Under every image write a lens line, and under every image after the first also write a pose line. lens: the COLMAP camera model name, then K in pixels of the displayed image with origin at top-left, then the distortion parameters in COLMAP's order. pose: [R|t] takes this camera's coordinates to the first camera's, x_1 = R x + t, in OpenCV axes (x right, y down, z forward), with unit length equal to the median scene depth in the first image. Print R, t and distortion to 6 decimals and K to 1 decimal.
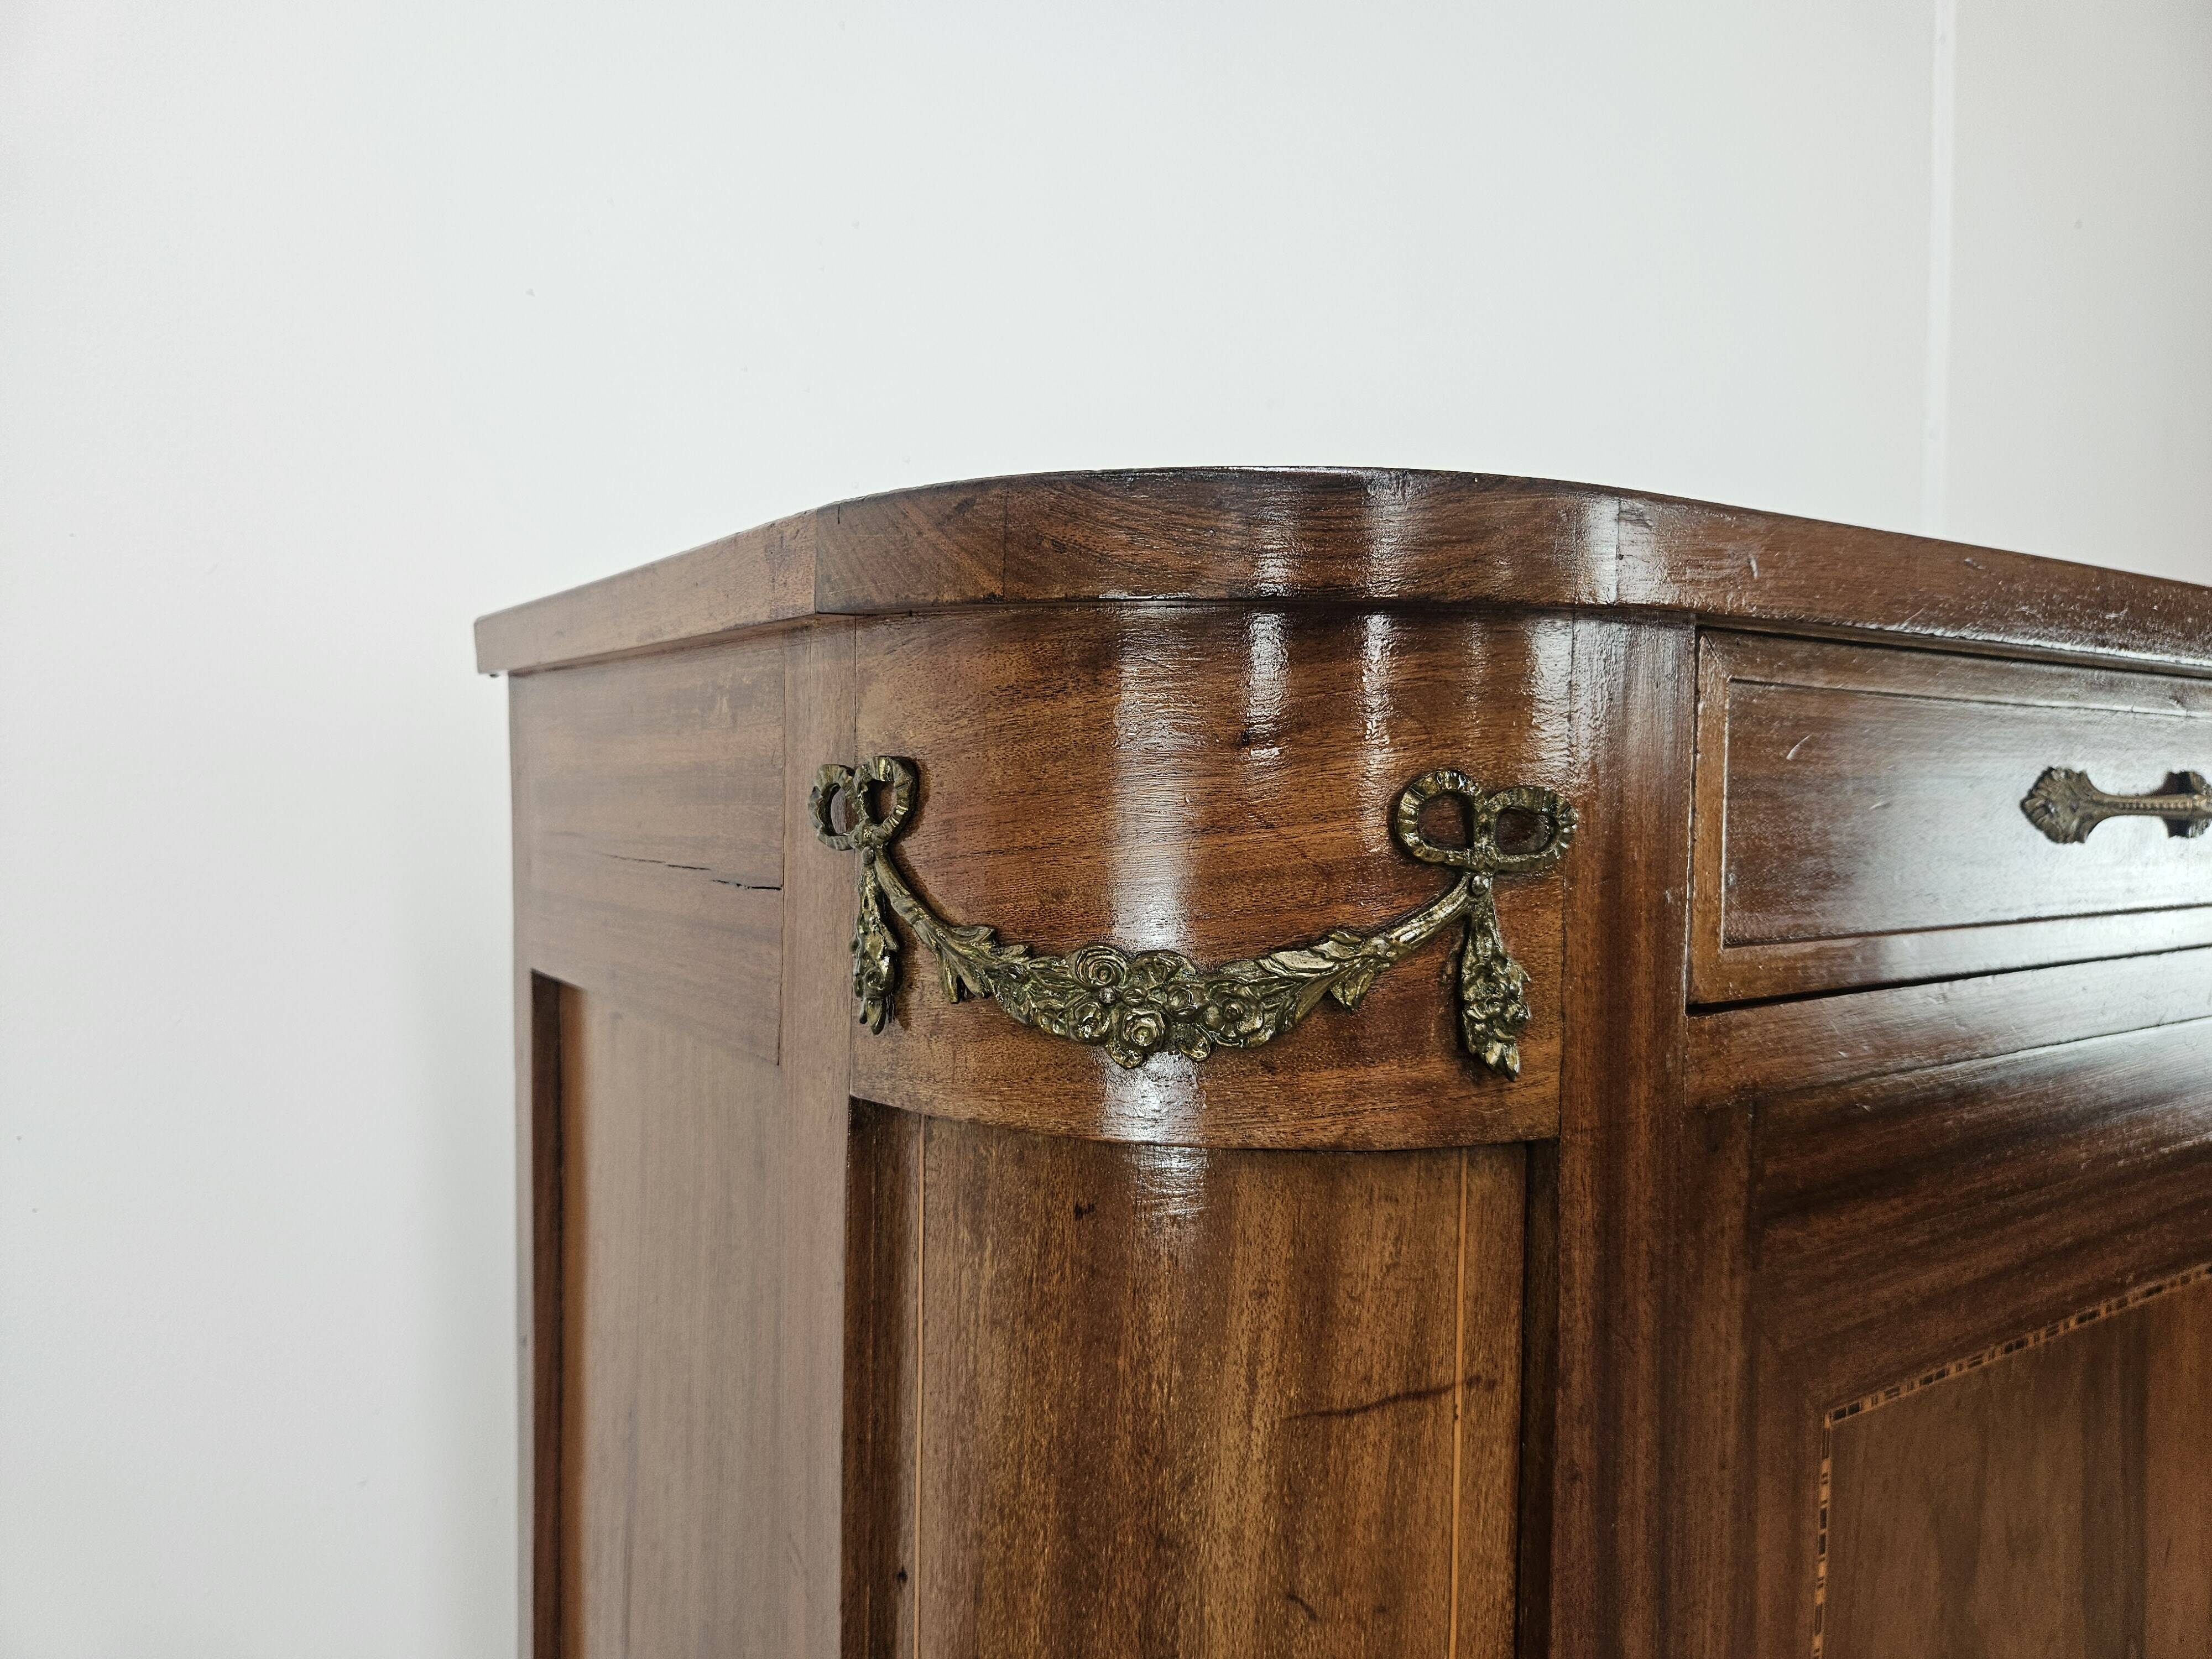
lens RADIAL K [[1510.0, 0, 1099.4], [0, 1510.0, 813.8], [0, 0, 1]] dist [0.051774, -0.052955]
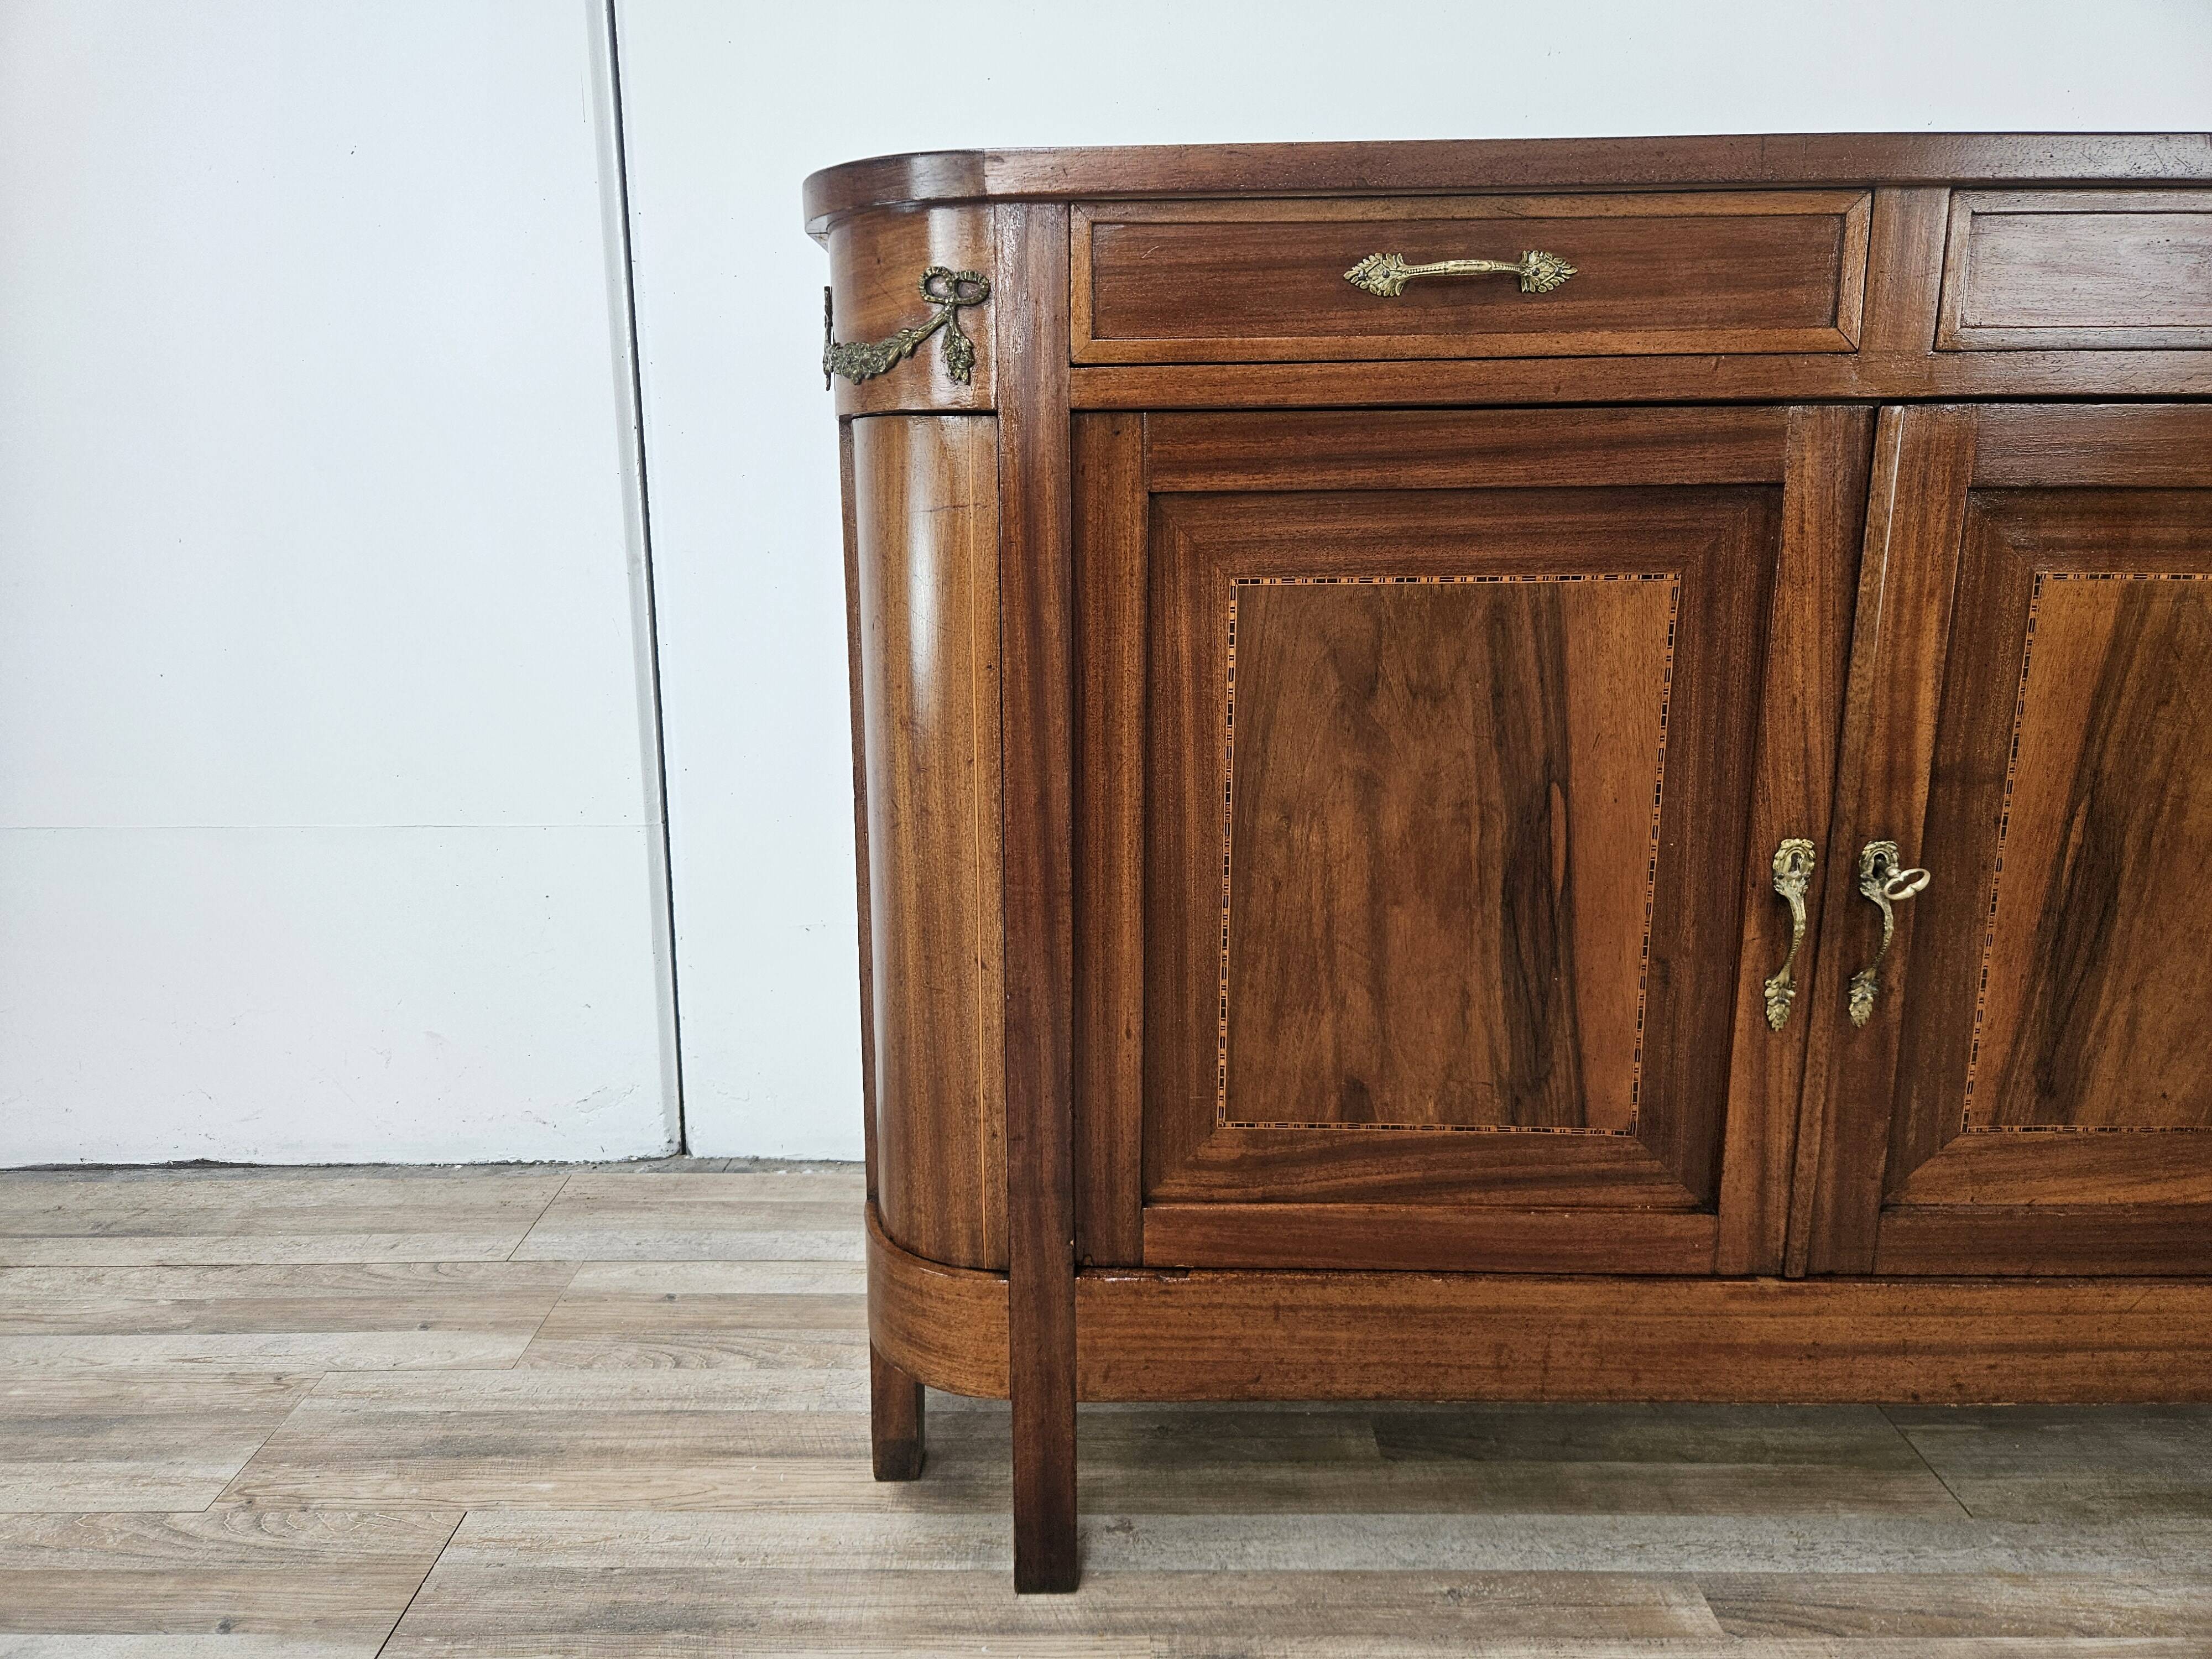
lens RADIAL K [[1503.1, 0, 1078.7], [0, 1503.1, 804.9], [0, 0, 1]] dist [0.061000, -0.064227]
pose [[0.824746, 0.097502, -0.557034, 1.937542], [0.004055, 0.983979, 0.178238, 0.415712], [0.565489, -0.149260, 0.811138, -1.164520]]
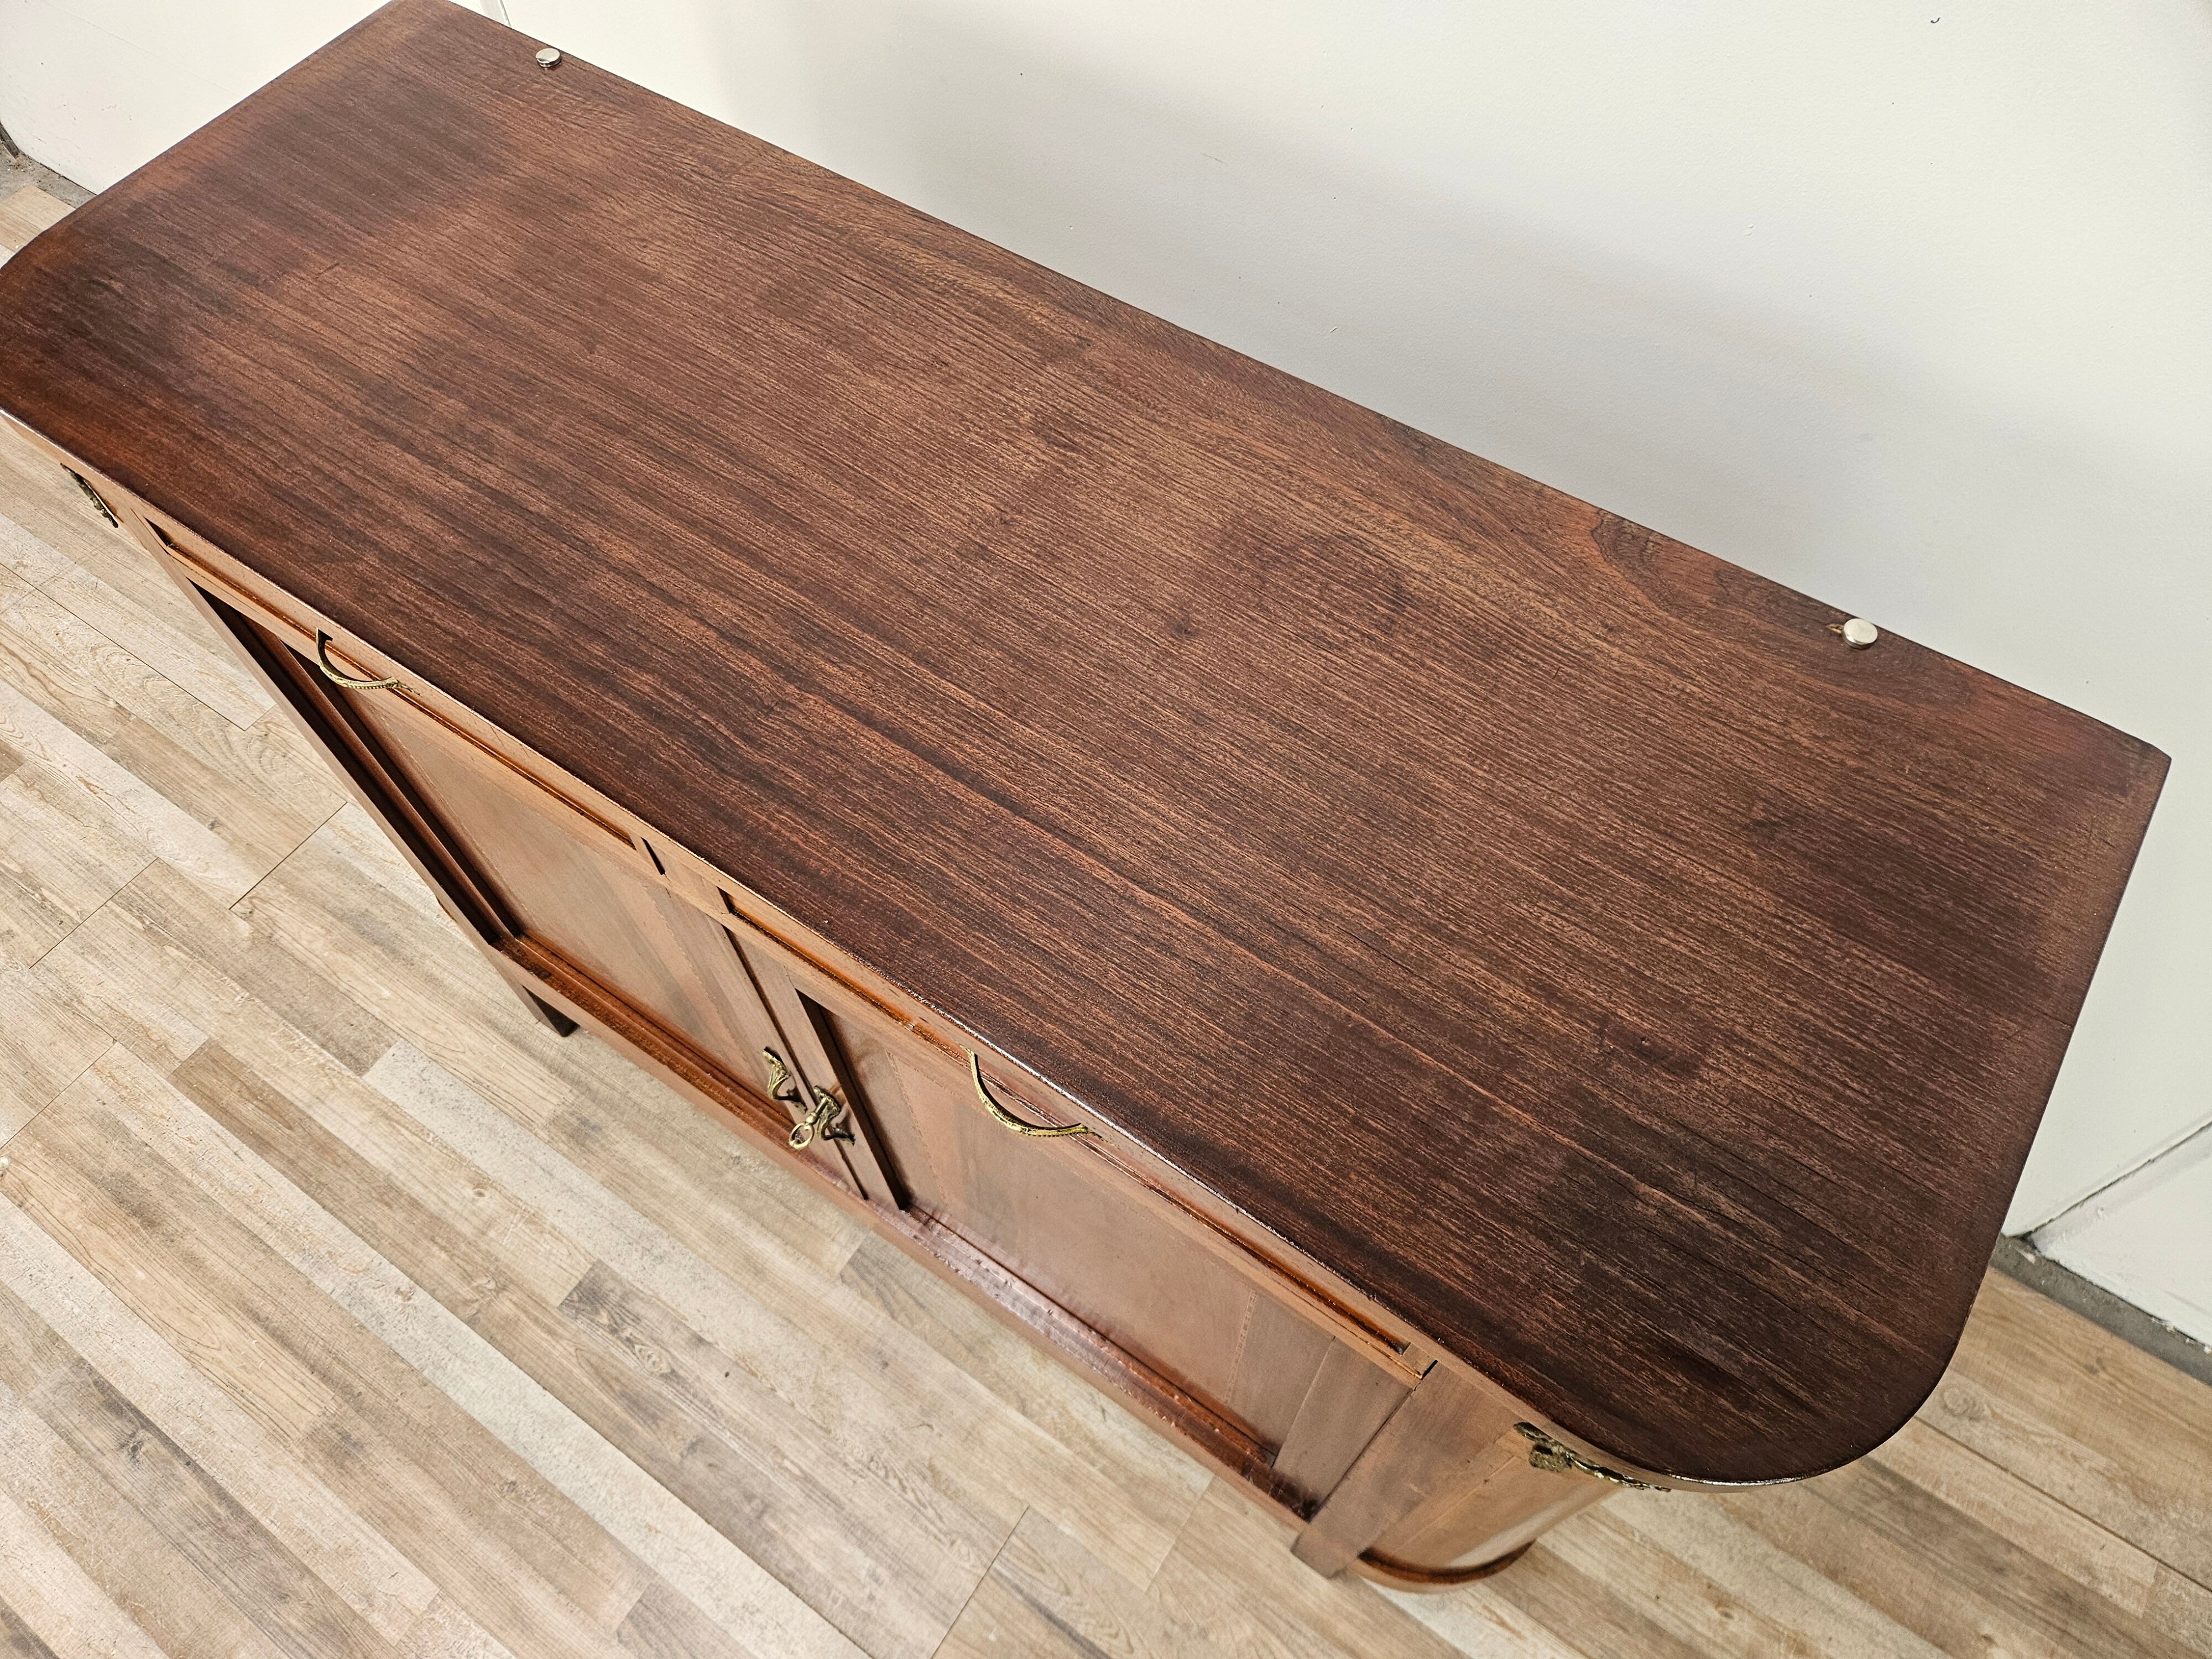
lens RADIAL K [[1507.0, 0, 1078.3], [0, 1507.0, 842.4], [0, 0, 1]] dist [0.055063, -0.056672]
pose [[0.369060, 0.783651, -0.499685, 3.042375], [0.014240, 0.532809, 0.846116, -2.113127], [0.929296, -0.319383, 0.185479, 1.988772]]
